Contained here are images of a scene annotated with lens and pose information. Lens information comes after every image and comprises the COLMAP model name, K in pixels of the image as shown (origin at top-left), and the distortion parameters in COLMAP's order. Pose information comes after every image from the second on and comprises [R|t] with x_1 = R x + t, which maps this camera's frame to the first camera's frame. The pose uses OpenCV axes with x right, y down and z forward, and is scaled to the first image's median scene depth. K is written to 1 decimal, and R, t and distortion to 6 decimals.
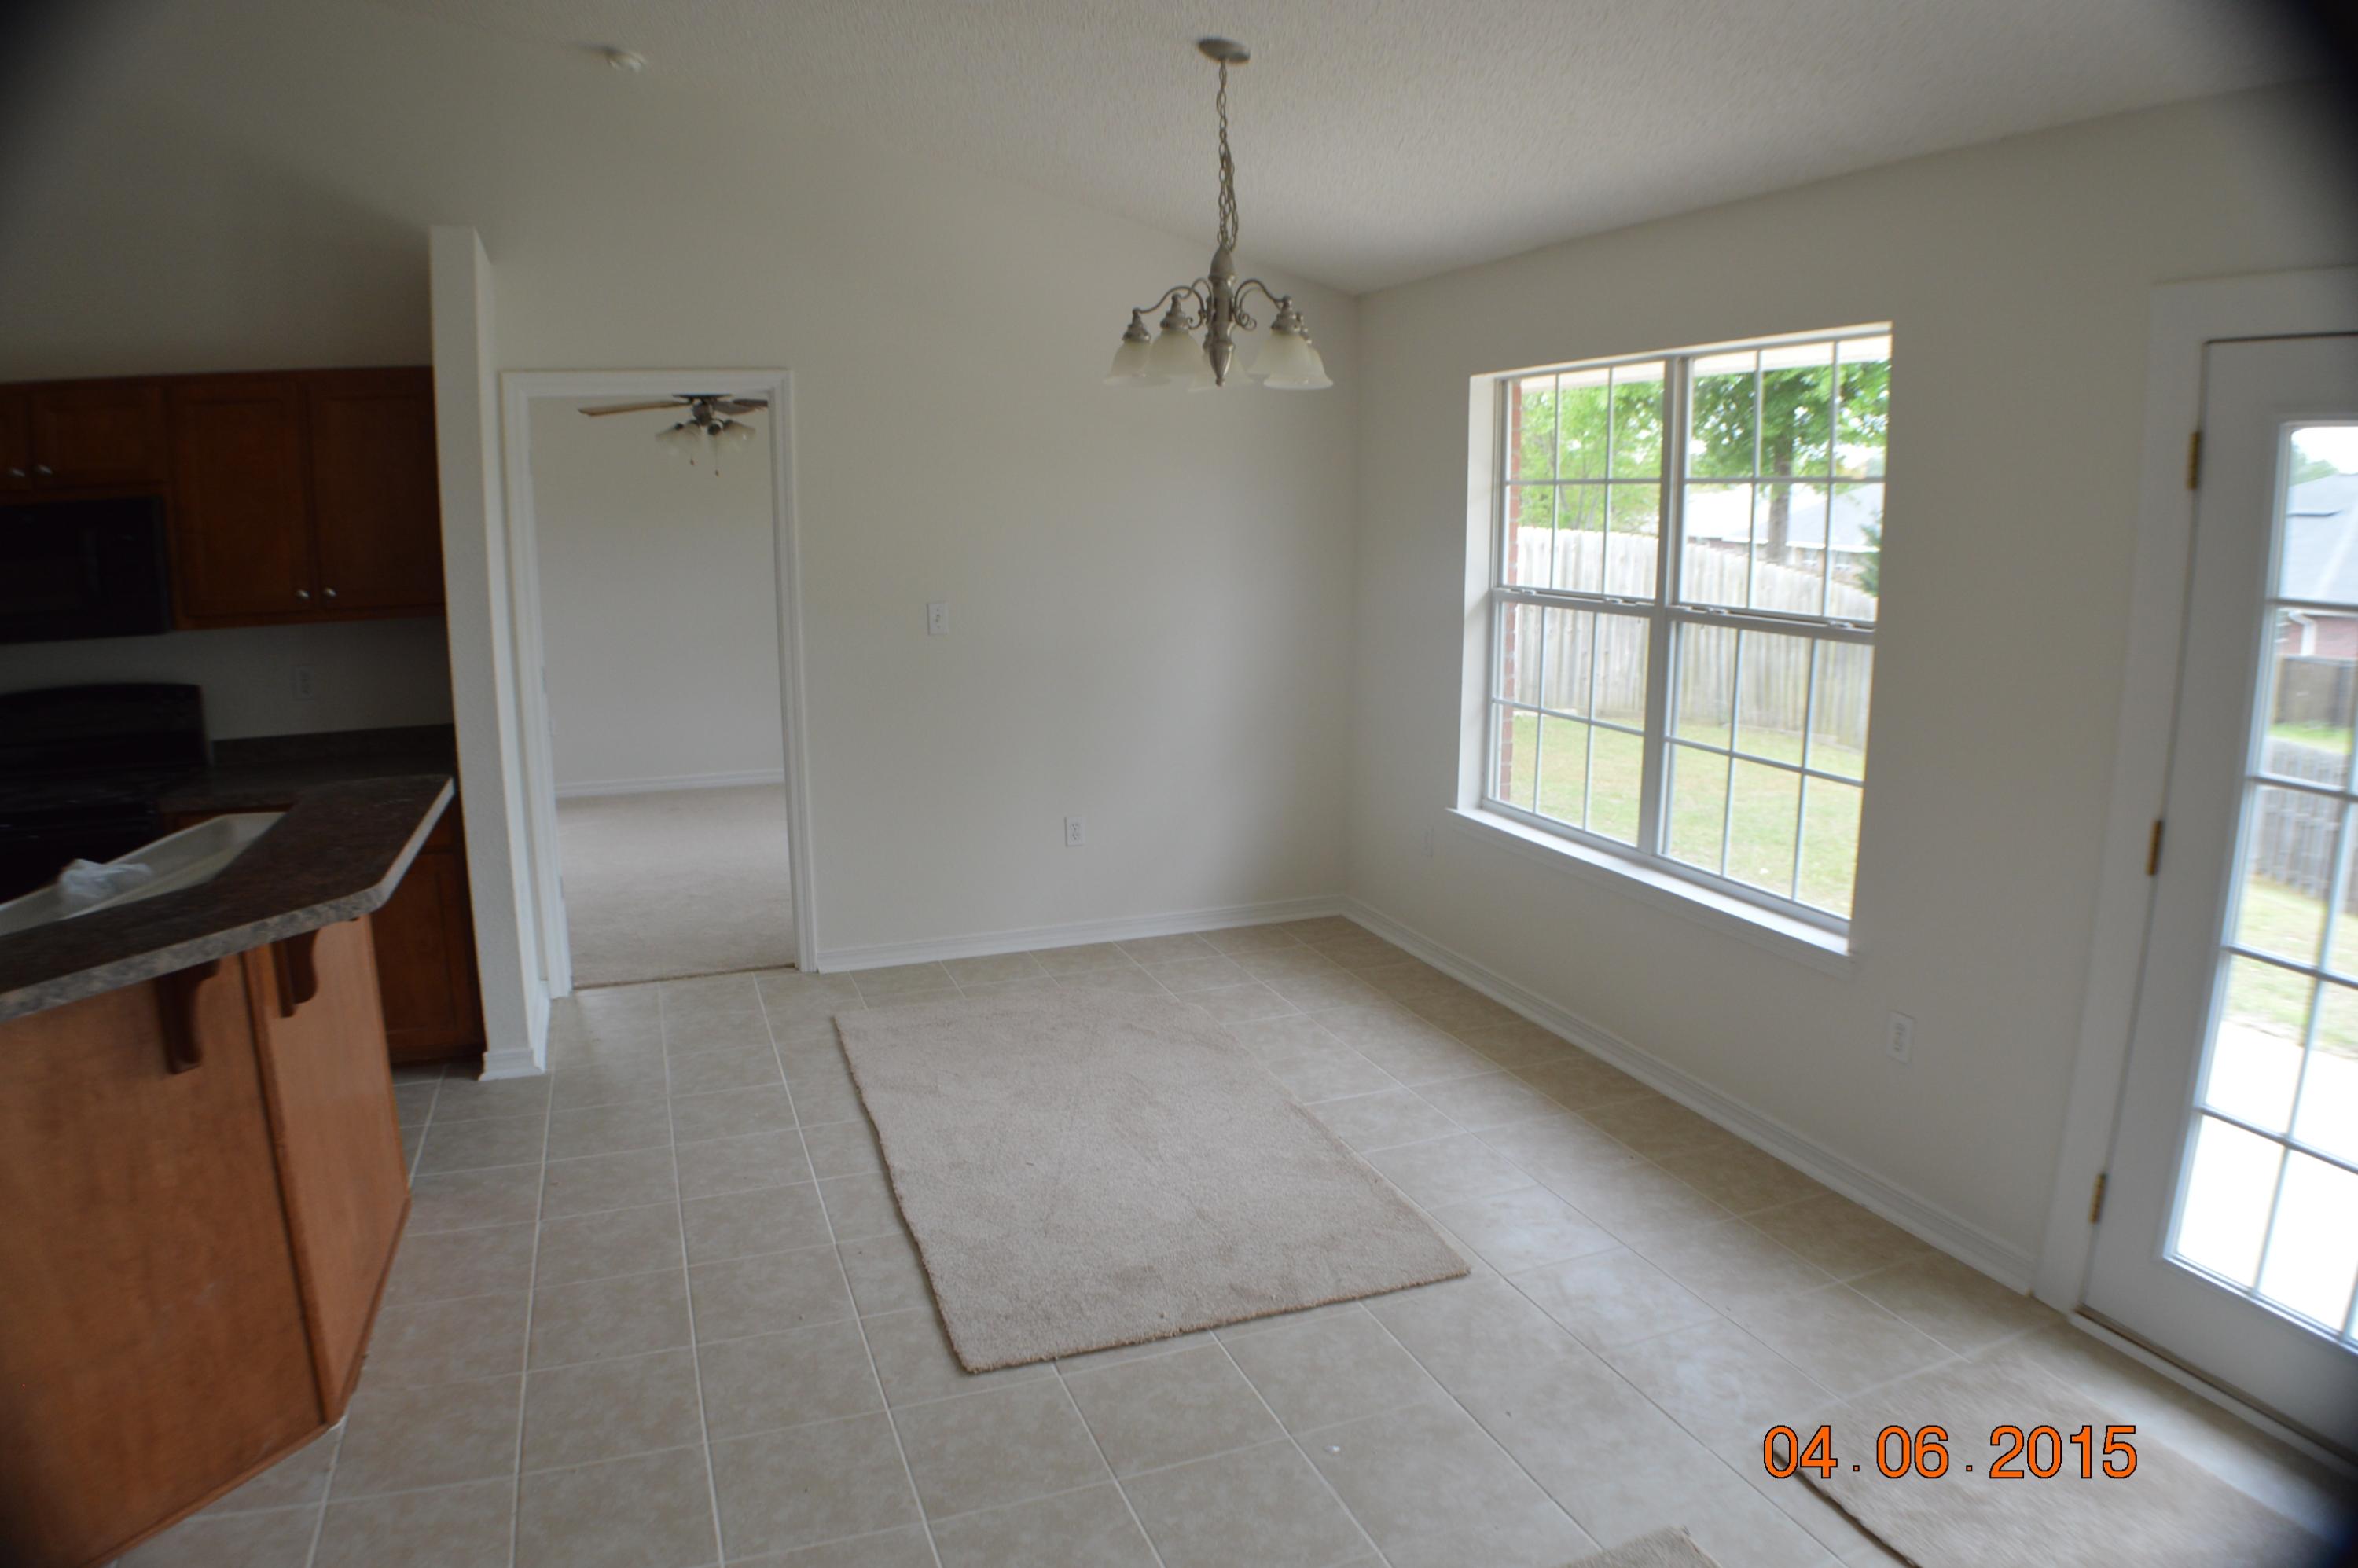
lens RADIAL K [[1438.5, 0, 1179.0], [0, 1438.5, 784.0], [0, 0, 1]] dist [-0.147755, 0.002745]
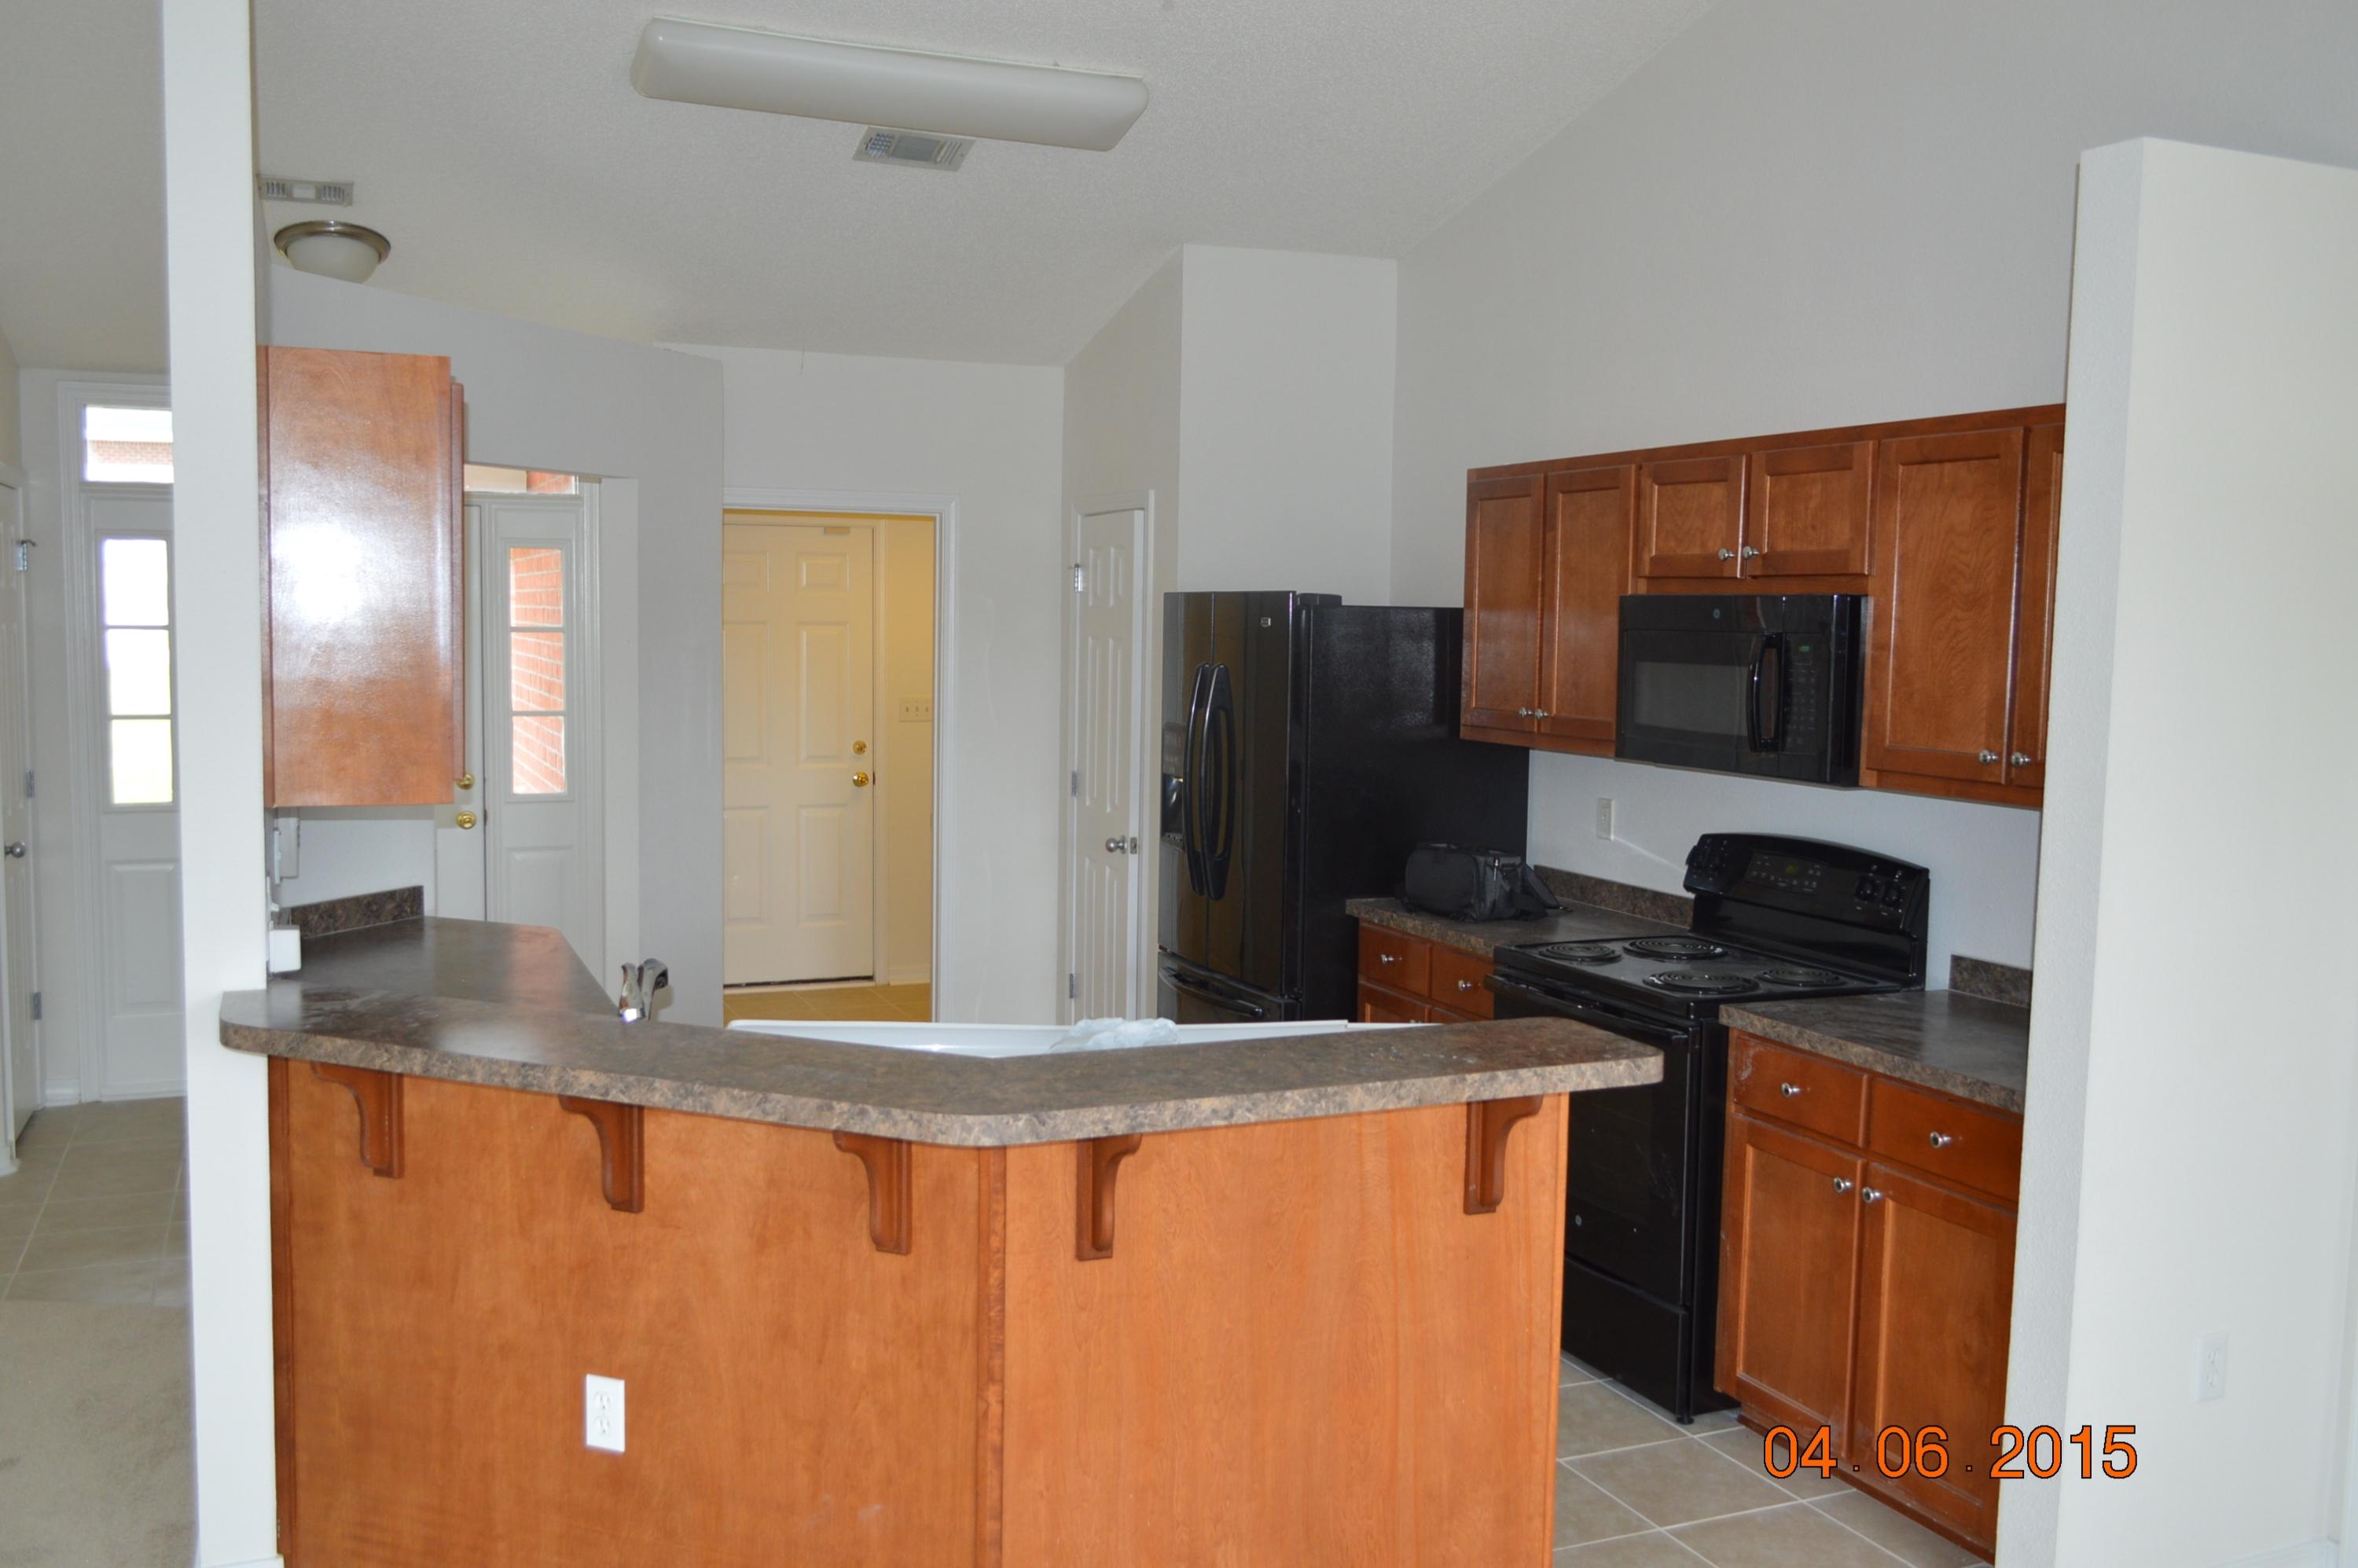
lens RADIAL K [[2043.8, 0, 1179.0], [0, 2043.8, 784.0], [0, 0, 1]] dist [-0.005603, -0.002118]
pose [[0.038194, 0.090457, -0.995168, 0.319019], [-0.208380, 0.974721, 0.080601, -0.130599], [0.977302, 0.204295, 0.056078, 0.580698]]
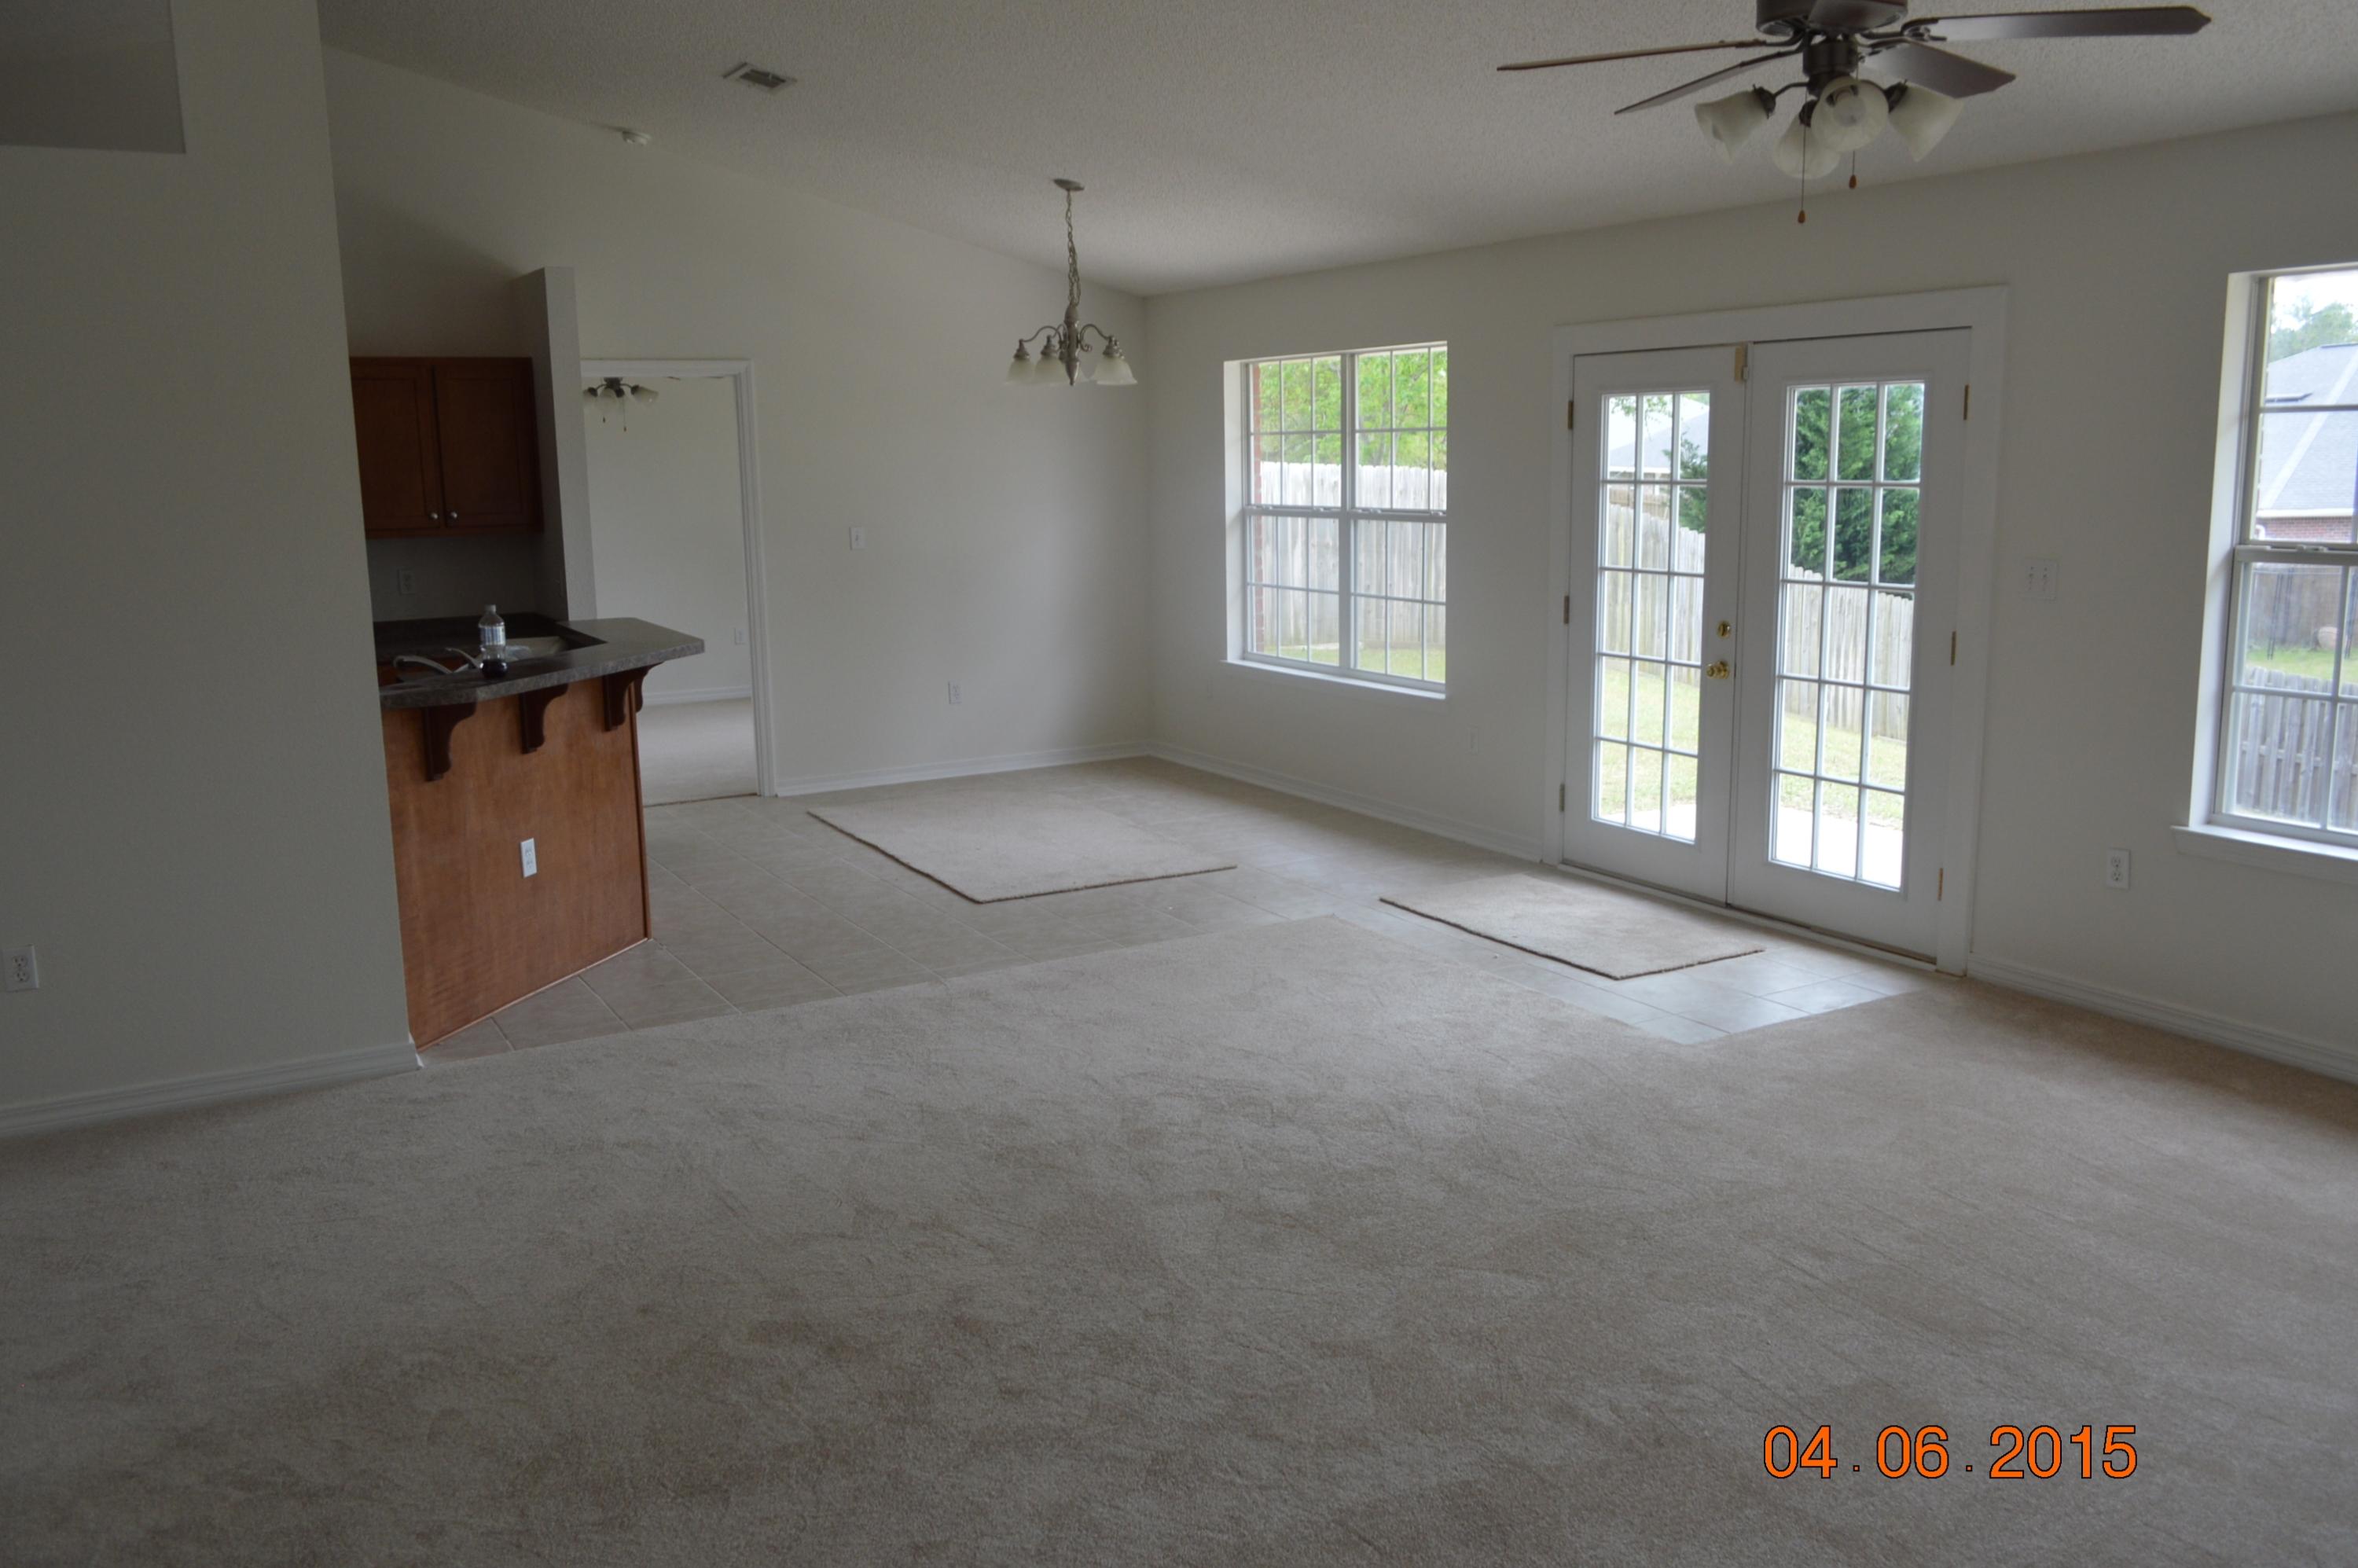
lens RADIAL K [[1866.4, 0, 1179.0], [0, 1866.4, 784.0], [0, 0, 1]] dist [-0.003365, 0.002812]
pose [[0.988758, -0.042892, 0.143238, -0.168459], [0.044601, 0.998967, -0.008742, 0.203686], [-0.142715, 0.015032, 0.989650, -1.117663]]
